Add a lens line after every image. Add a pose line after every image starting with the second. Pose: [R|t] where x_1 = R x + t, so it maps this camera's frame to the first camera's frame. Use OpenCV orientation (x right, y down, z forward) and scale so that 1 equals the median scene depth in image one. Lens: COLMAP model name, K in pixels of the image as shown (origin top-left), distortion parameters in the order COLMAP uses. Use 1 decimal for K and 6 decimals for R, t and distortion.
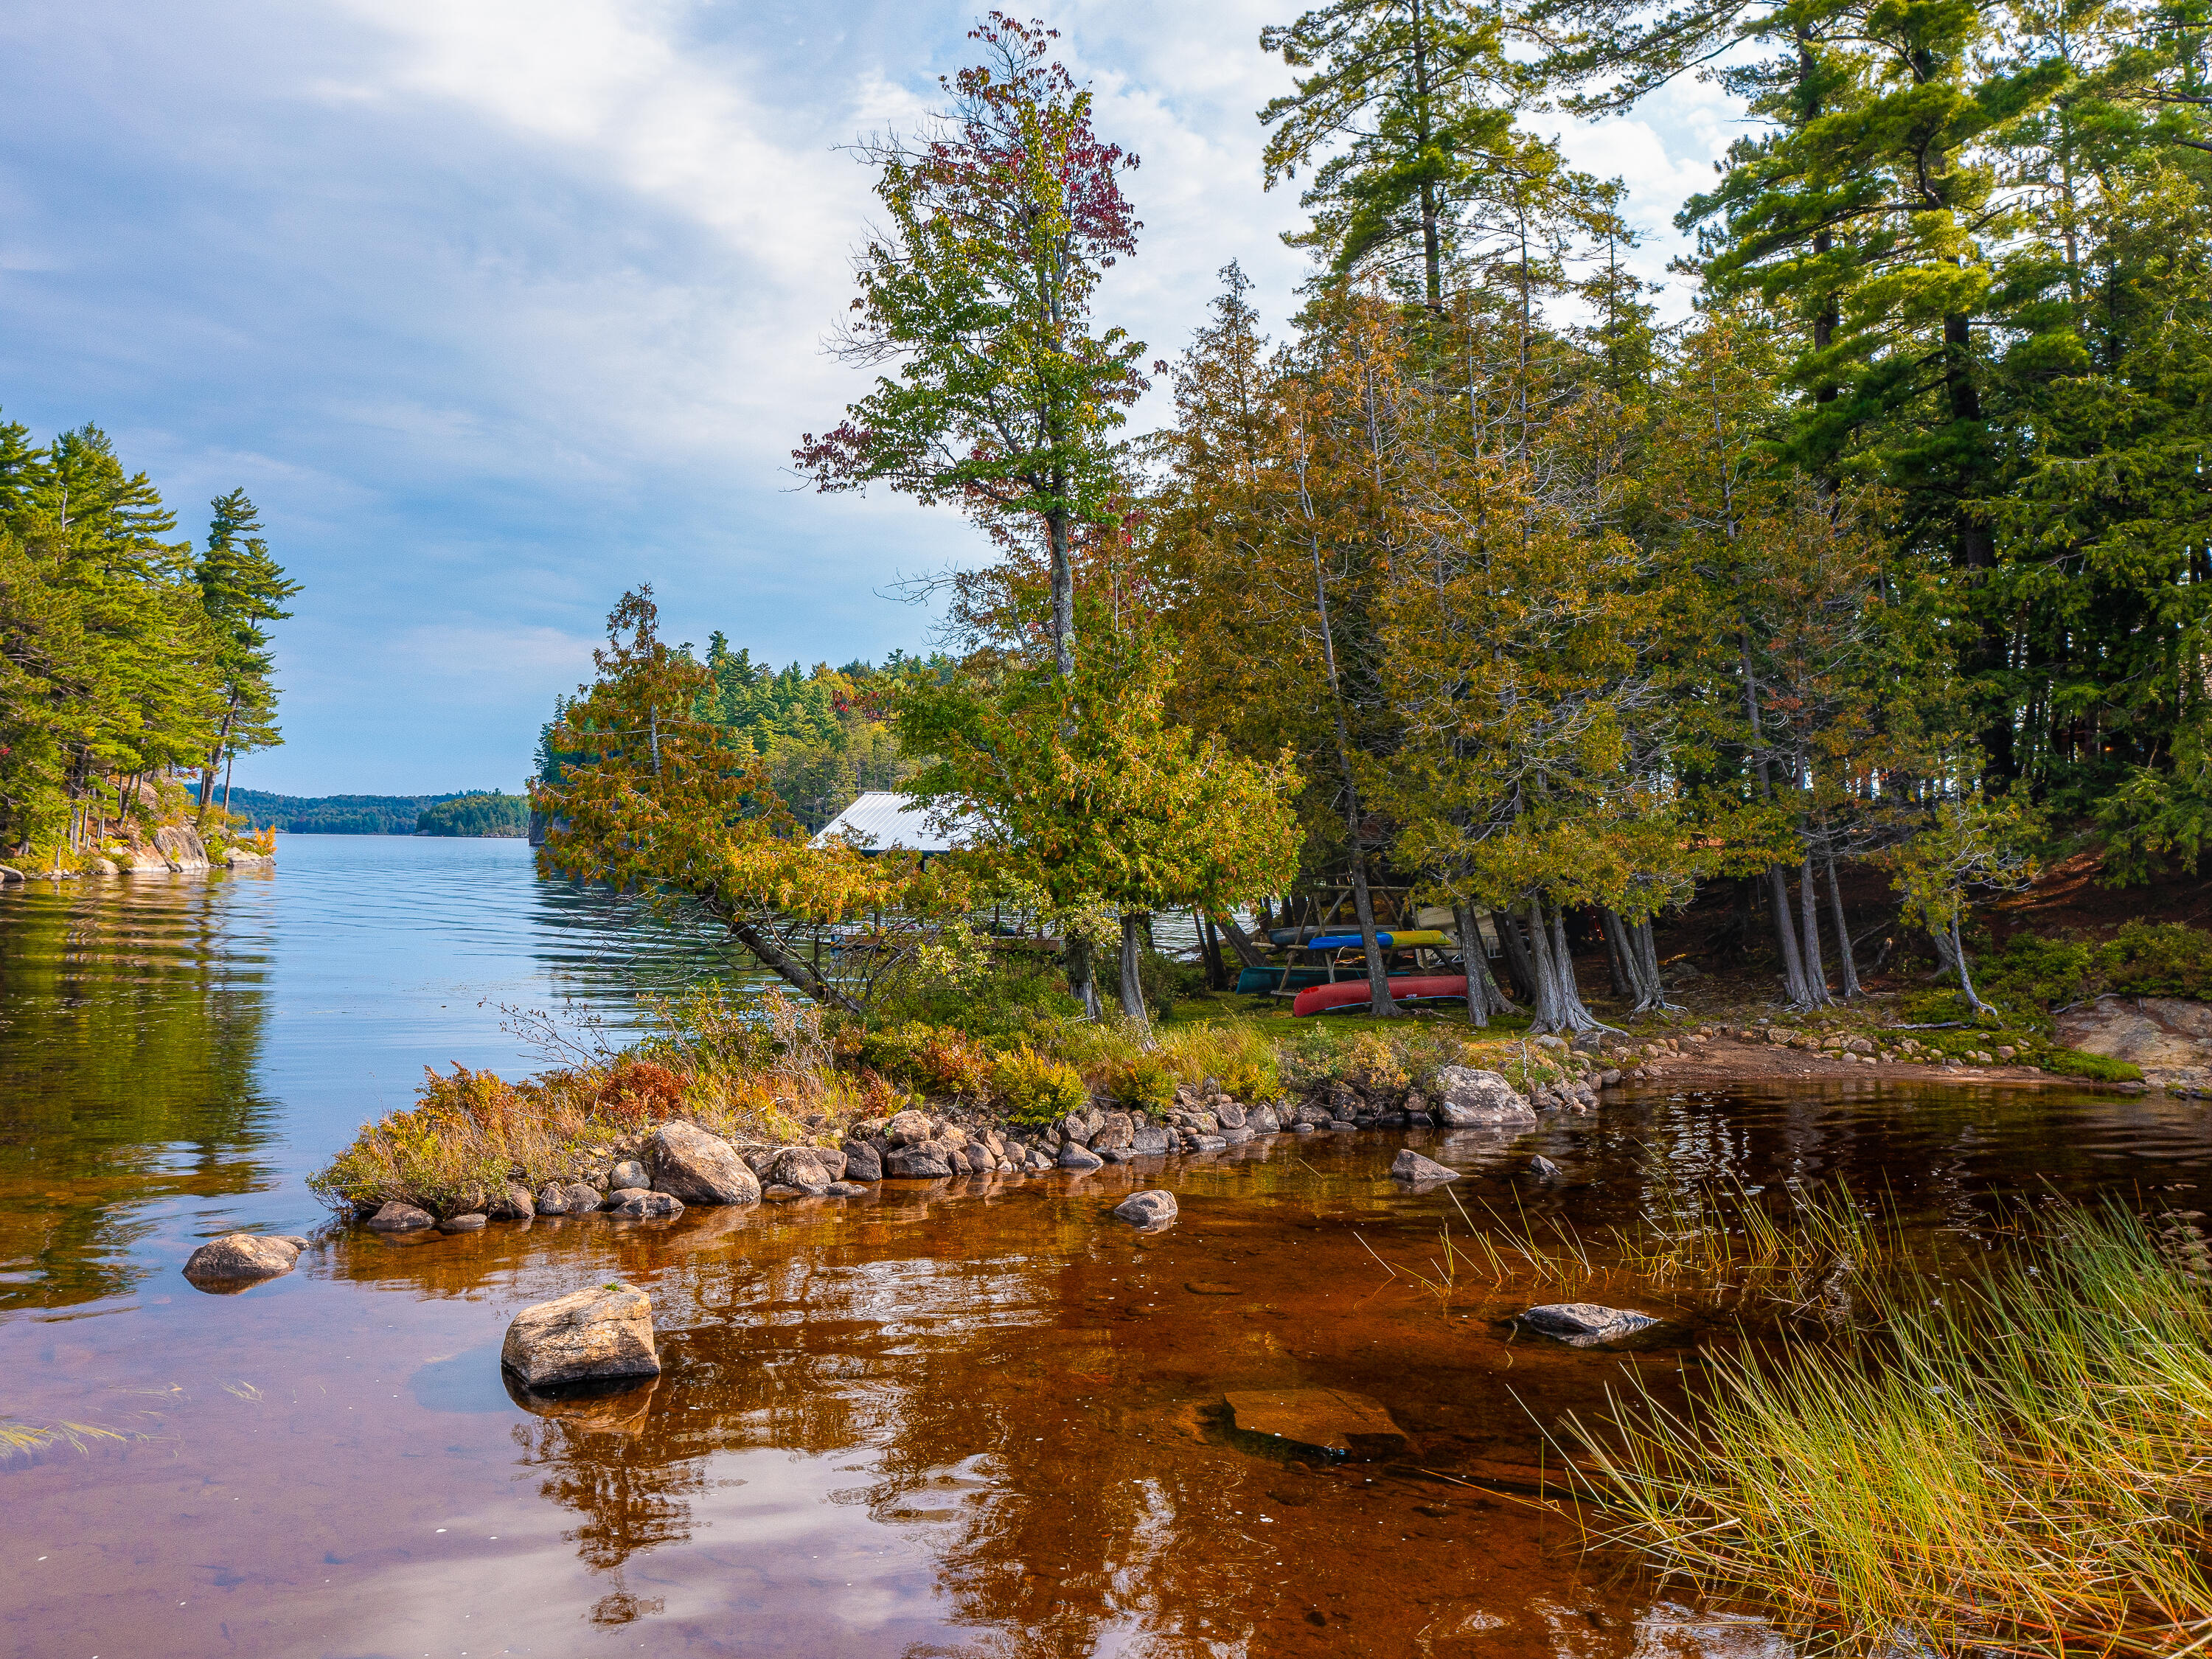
lens RADIAL K [[2007.4, 0, 1106.0], [0, 2007.4, 829.5], [0, 0, 1]] dist [-0.009977, 0.007005]
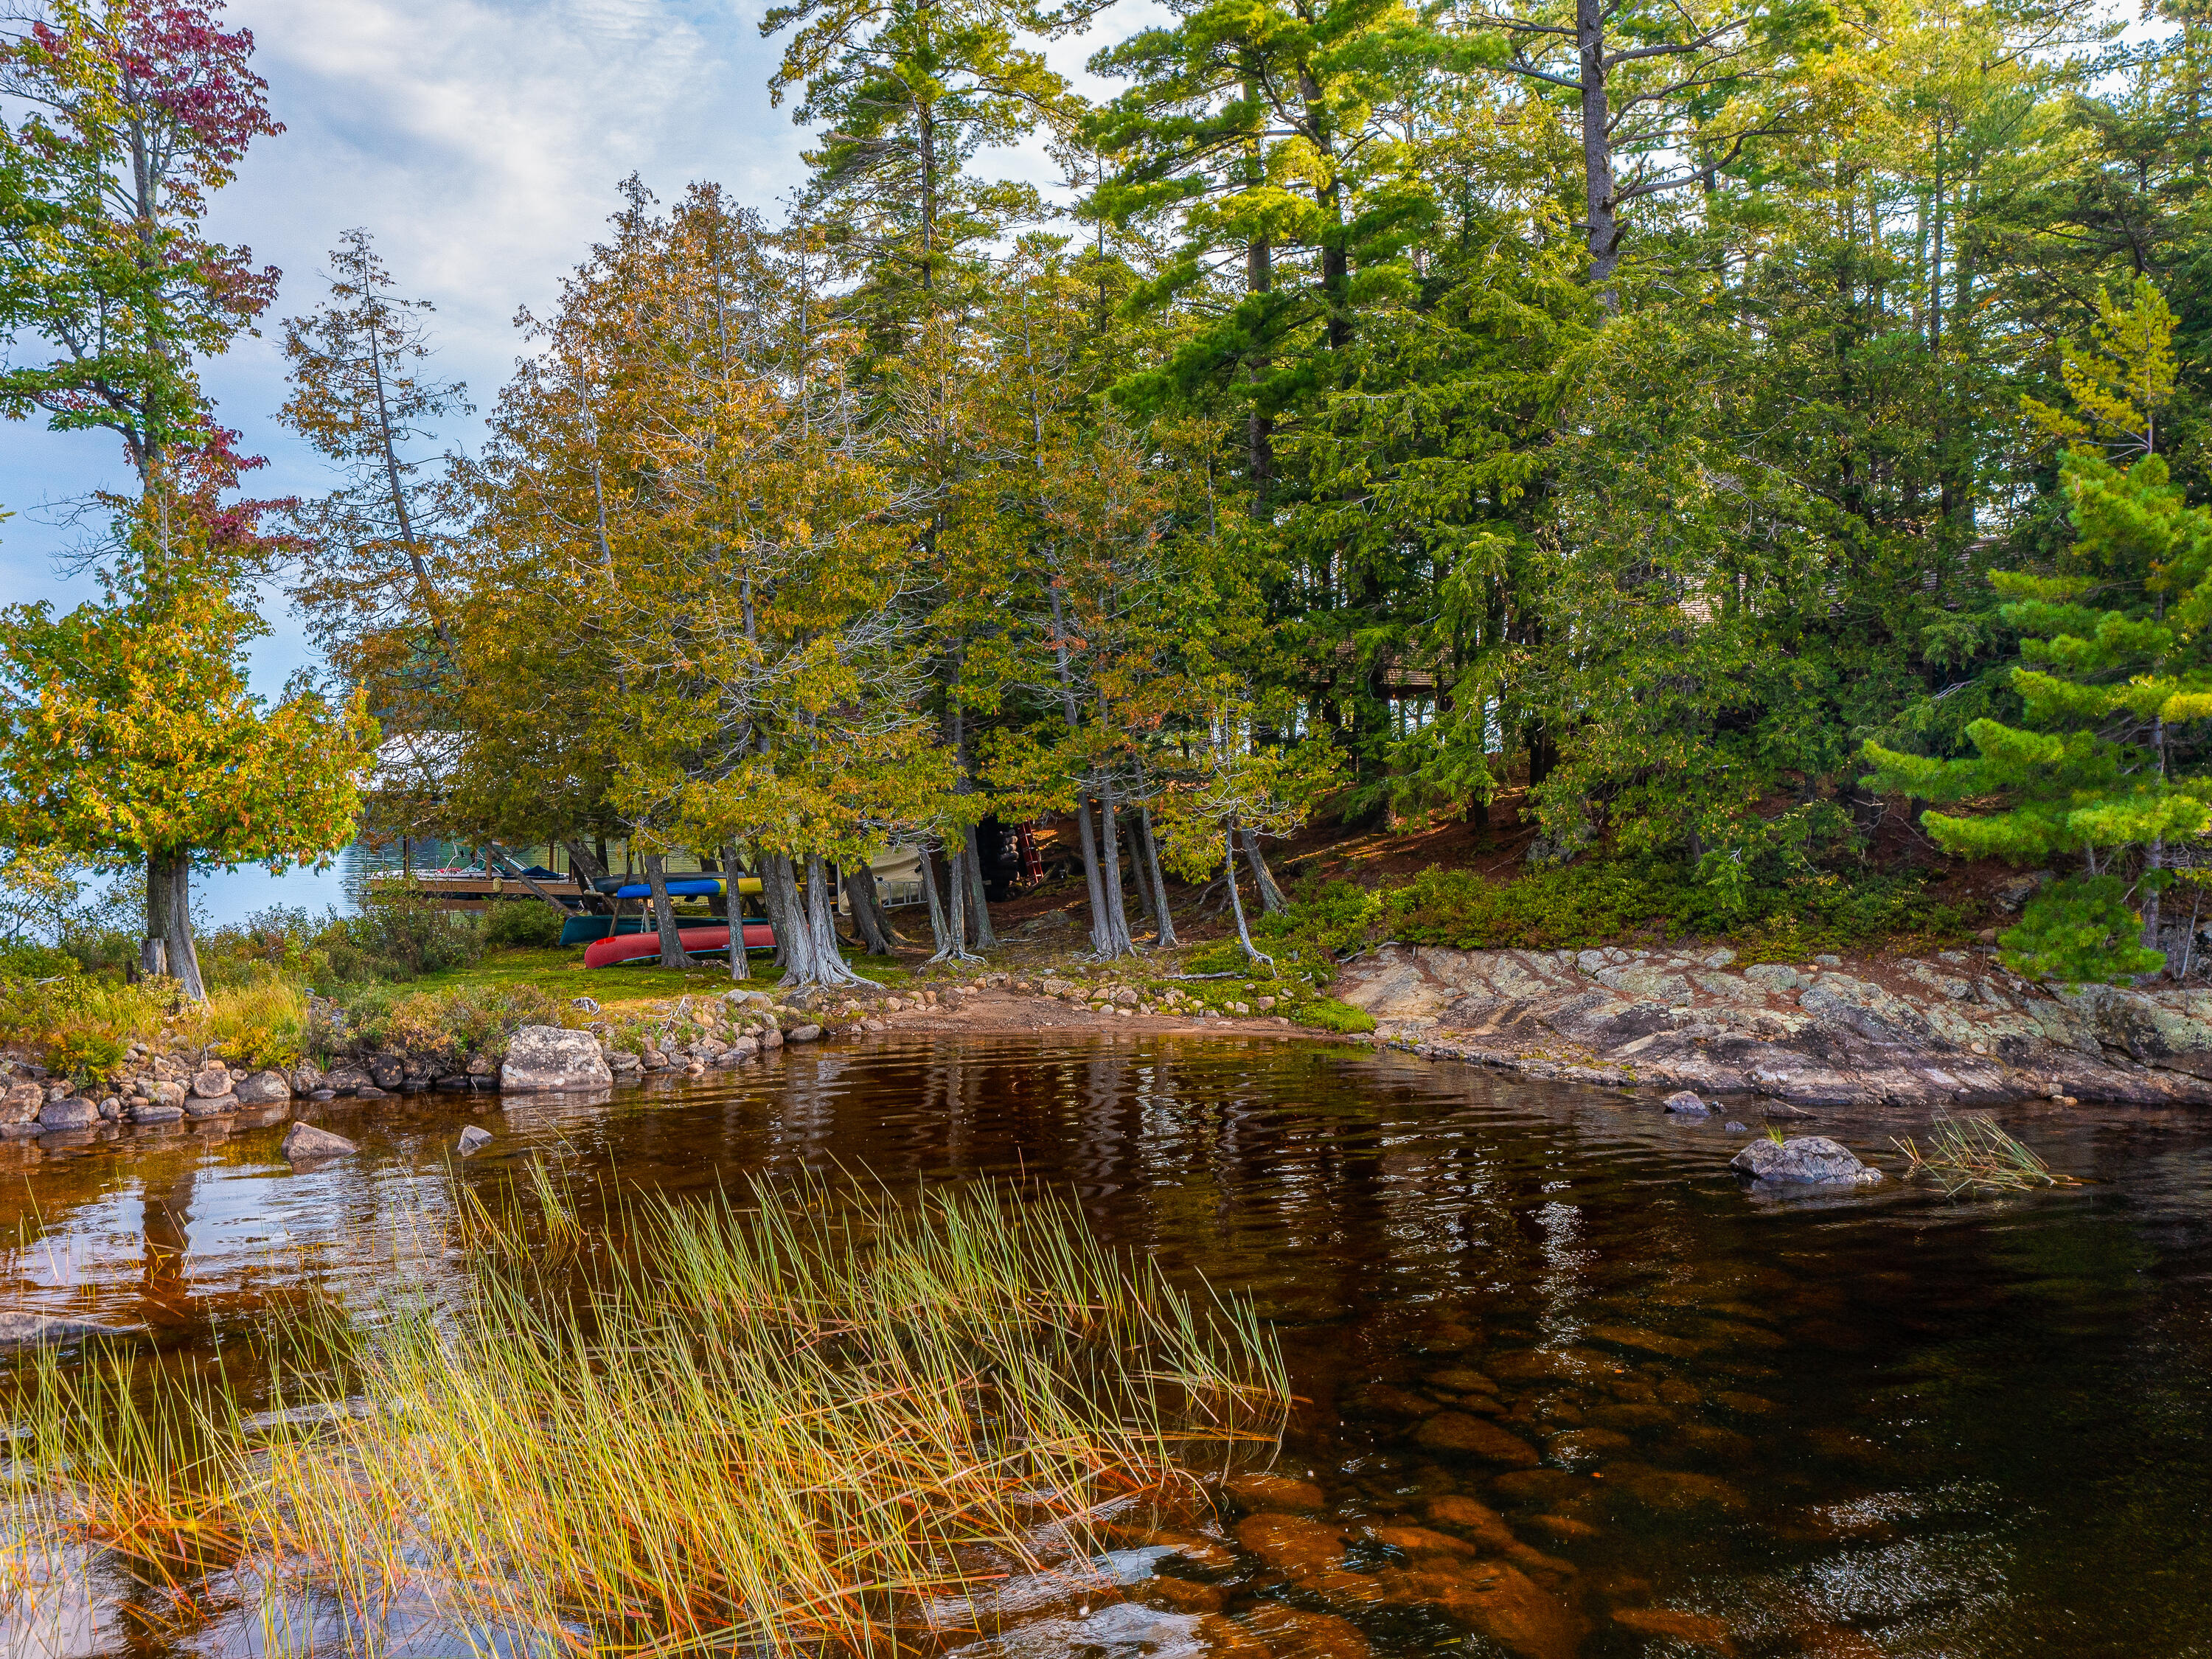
lens RADIAL K [[2007.4, 0, 1106.0], [0, 2007.4, 829.5], [0, 0, 1]] dist [-0.009977, 0.007005]
pose [[0.996829, -0.000230, 0.079573, 0.286435], [-0.002229, 0.999523, 0.030814, -0.003293], [-0.079542, -0.030893, 0.996353, 0.032971]]
